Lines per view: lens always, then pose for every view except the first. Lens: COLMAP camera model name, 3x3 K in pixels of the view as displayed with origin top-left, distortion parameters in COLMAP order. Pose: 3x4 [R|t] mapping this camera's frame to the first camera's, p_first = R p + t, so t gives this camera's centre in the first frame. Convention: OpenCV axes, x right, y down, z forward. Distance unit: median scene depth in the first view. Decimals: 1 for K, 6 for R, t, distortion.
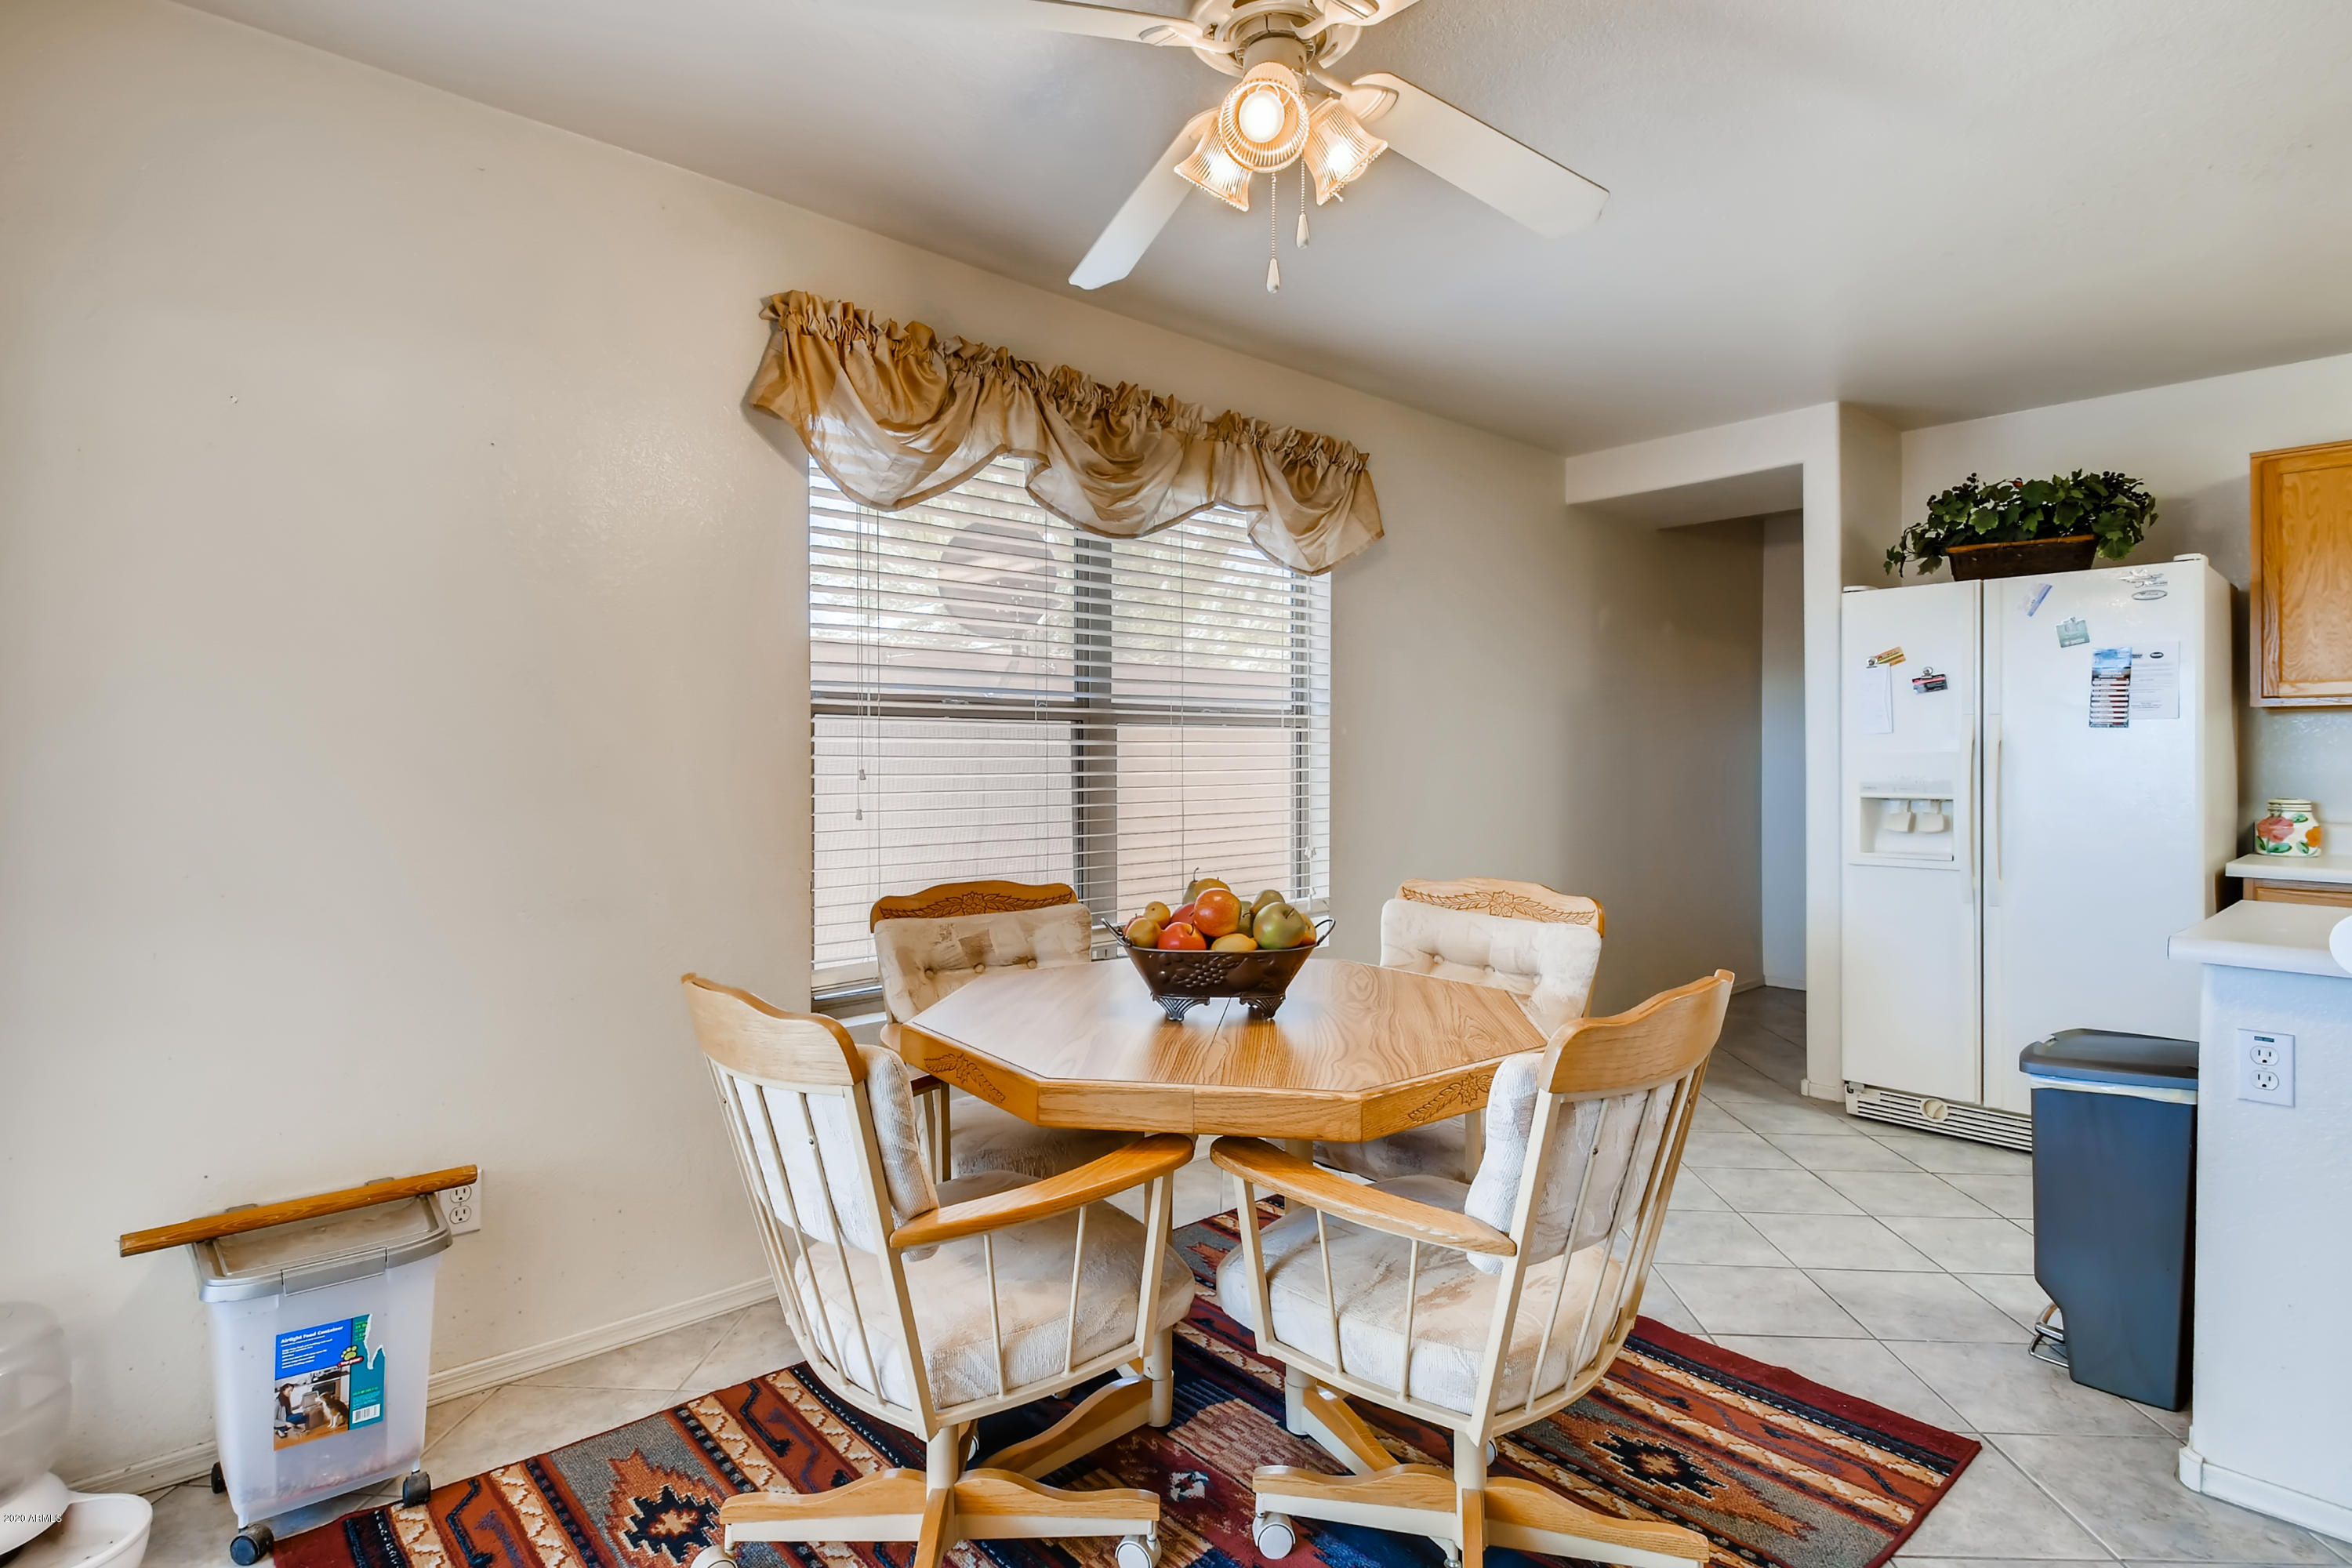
lens RADIAL K [[1202.6, 0, 1184.2], [0, 1202.6, 775.7], [0, 0, 1]] dist [-0.001422, -0.000211]
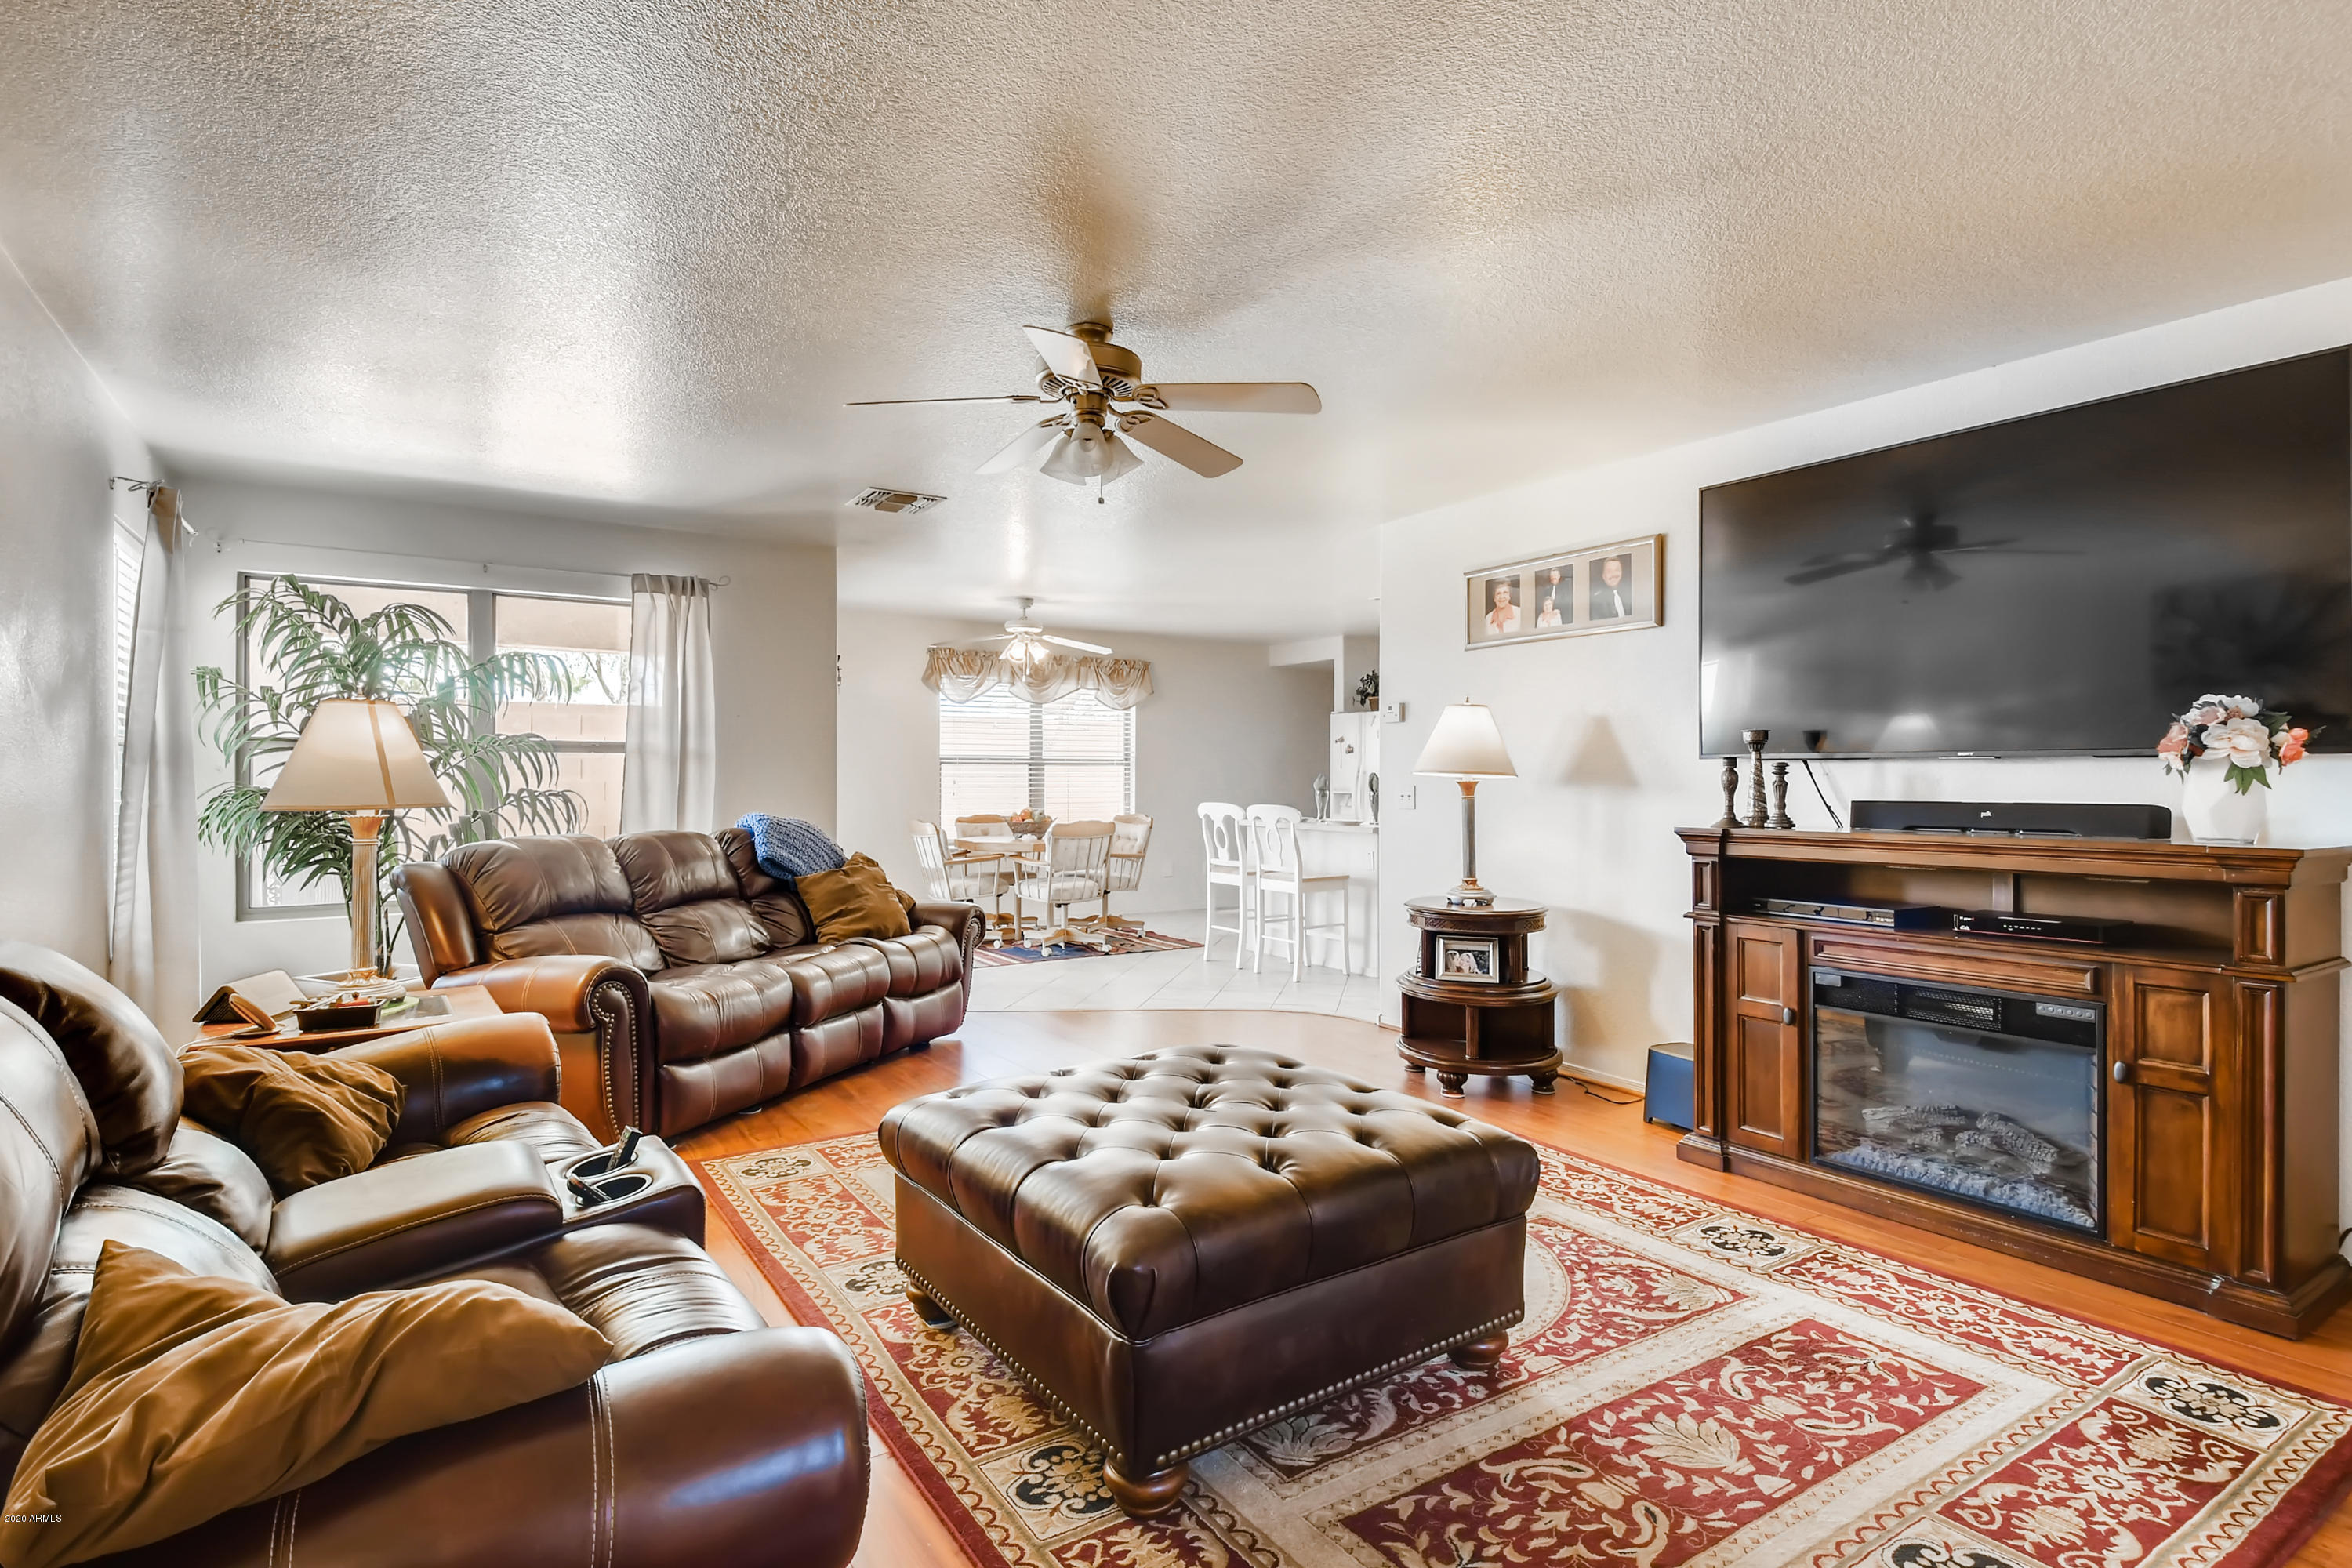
lens RADIAL K [[1202.6, 0, 1170.6], [0, 1202.6, 782.0], [0, 0, 1]] dist [-0.001422, -0.000211]
pose [[0.988167, 0.003390, -0.153345, 0.695658], [-0.005041, 0.999933, -0.010385, 0.025431], [0.153299, 0.011035, 0.988118, -1.837764]]
